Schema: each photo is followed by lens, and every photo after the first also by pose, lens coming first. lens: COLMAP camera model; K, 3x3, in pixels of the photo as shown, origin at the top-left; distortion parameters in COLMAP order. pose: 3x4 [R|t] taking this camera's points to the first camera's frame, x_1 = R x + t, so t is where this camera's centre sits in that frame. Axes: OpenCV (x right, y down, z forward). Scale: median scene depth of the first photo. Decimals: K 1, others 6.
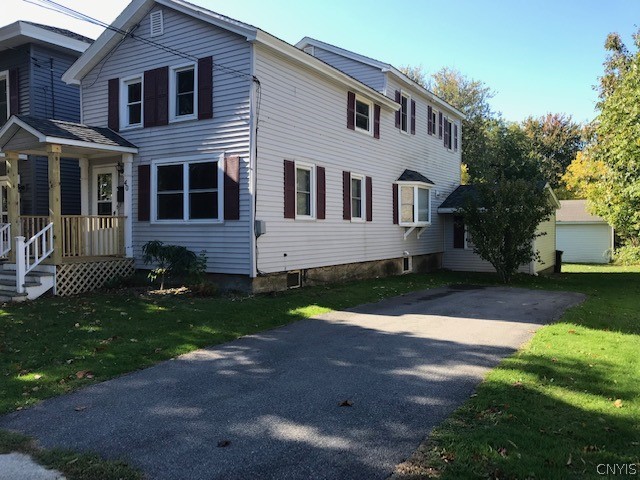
lens RADIAL K [[535.5, 0, 319.1], [0, 535.5, 240.2], [0, 0, 1]] dist [0.039349, -0.031207]
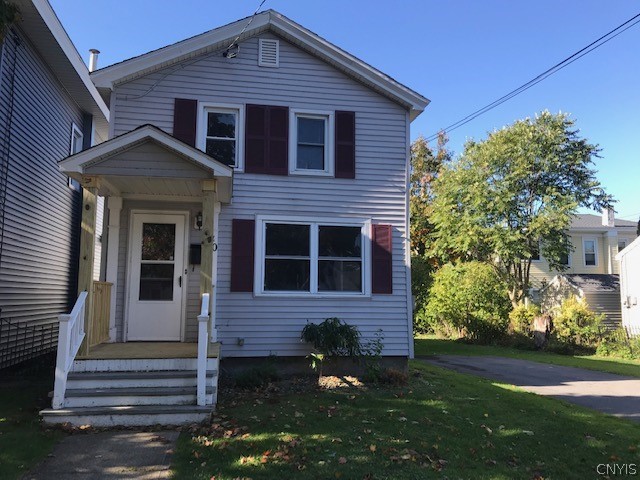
lens RADIAL K [[535.5, 0, 319.7], [0, 535.5, 239.6], [0, 0, 1]] dist [0.039349, -0.031207]
pose [[0.735961, 0.080746, 0.672192, -0.799624], [0.001605, 0.992651, -0.120998, -0.018212], [-0.677022, 0.090129, 0.730423, 0.382729]]
